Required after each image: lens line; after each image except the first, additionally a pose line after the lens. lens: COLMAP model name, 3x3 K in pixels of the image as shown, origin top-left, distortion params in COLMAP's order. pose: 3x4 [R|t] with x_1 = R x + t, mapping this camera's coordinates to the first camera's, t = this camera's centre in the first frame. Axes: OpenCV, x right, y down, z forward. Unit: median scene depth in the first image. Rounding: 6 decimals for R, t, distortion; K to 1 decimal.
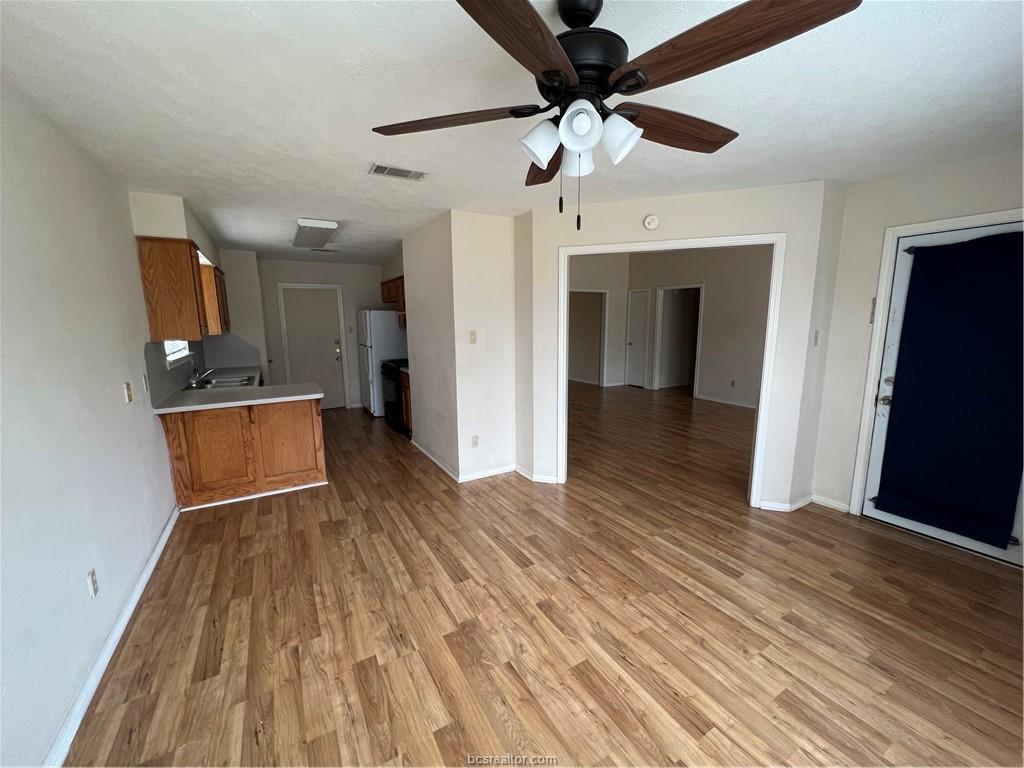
lens RADIAL K [[408.9, 0, 512.9], [0, 408.9, 384.6], [0, 0, 1]] dist [-0.000564, 0.000036]
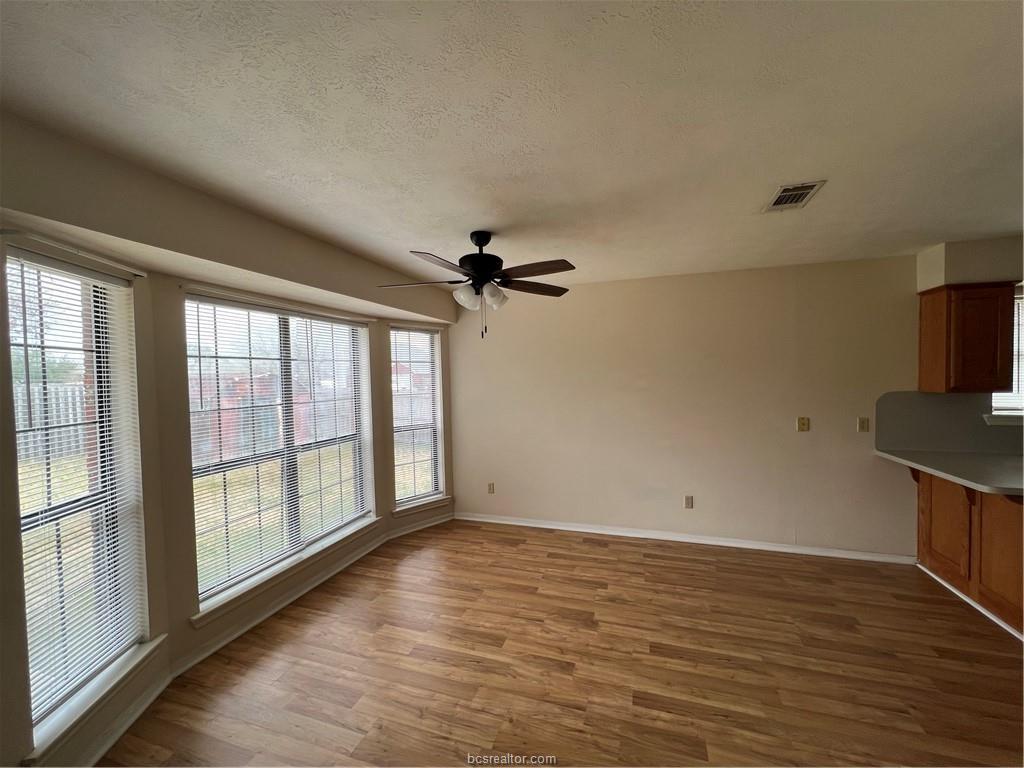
lens RADIAL K [[411.6, 0, 512.9], [0, 411.6, 384.6], [0, 0, 1]] dist [0.000910, 0.000492]
pose [[-0.749896, 0.039470, -0.660378, 0.785836], [-0.078854, 0.985769, 0.148461, -0.266795], [0.656840, 0.163404, -0.736112, 1.488551]]
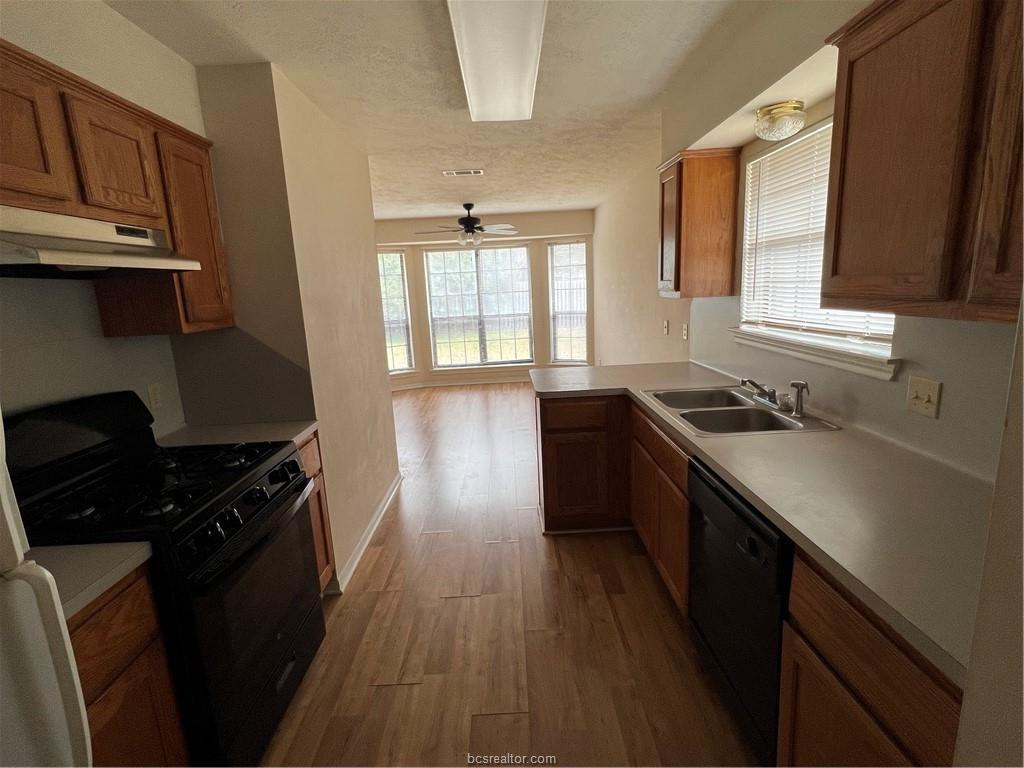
lens RADIAL K [[498.0, 0, 509.3], [0, 498.0, 383.4], [0, 0, 1]] dist [0.000158, 0.000066]
pose [[-0.866734, -0.046576, 0.496592, -1.433605], [0.134057, 0.937241, 0.321883, -0.434456], [-0.480418, 0.345558, -0.806094, 2.844507]]
